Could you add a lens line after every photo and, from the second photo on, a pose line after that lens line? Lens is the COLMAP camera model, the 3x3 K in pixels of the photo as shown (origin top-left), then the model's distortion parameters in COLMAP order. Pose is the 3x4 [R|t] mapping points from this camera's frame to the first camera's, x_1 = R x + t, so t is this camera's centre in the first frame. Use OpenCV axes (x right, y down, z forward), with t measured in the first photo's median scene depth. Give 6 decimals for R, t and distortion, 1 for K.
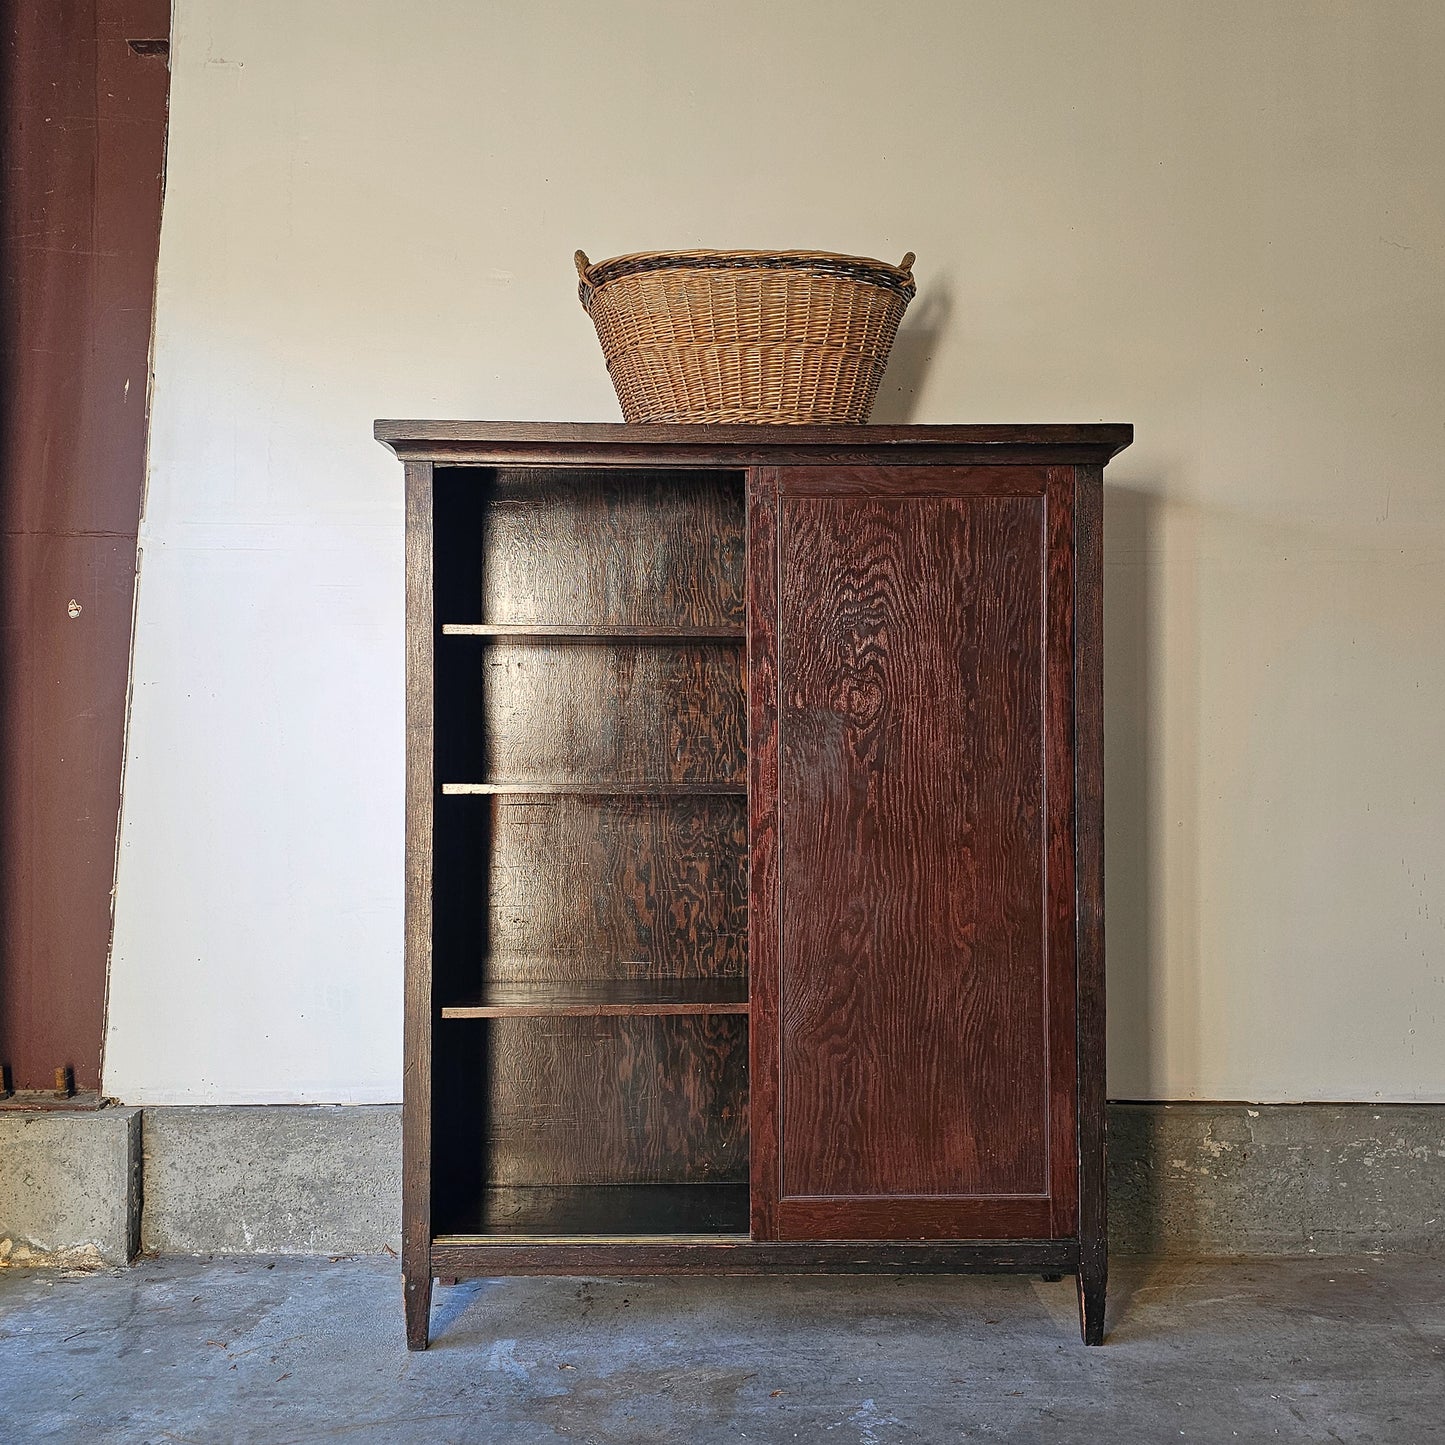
lens RADIAL K [[1685.3, 0, 821.6], [0, 1685.3, 712.3], [0, 0, 1]] dist [0.067466, -0.063244]
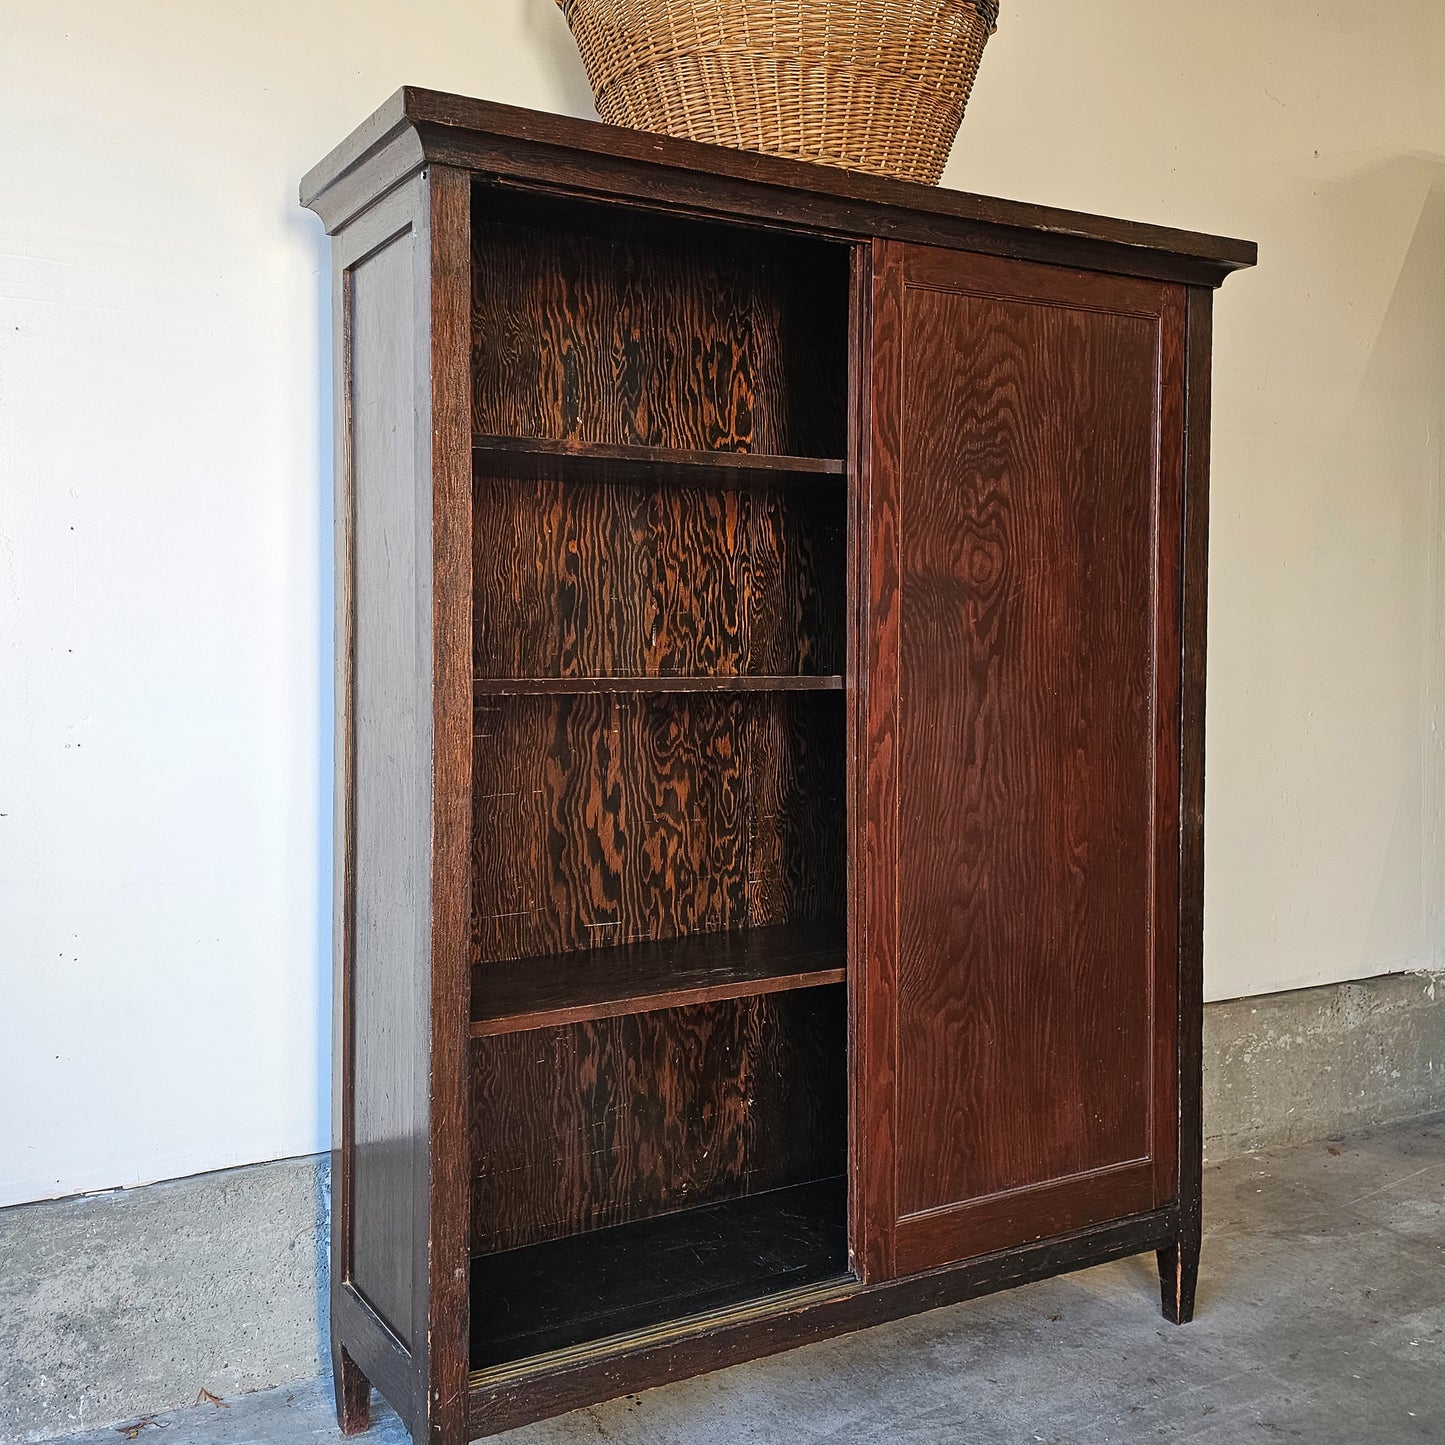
lens RADIAL K [[1594.5, 0, 753.6], [0, 1594.5, 658.6], [0, 0, 1]] dist [0.055101, -0.045020]
pose [[0.866453, -0.008156, 0.499193, -0.429916], [-0.008142, 0.999503, 0.030463, 0.014980], [-0.499193, -0.030460, 0.865955, 0.416730]]
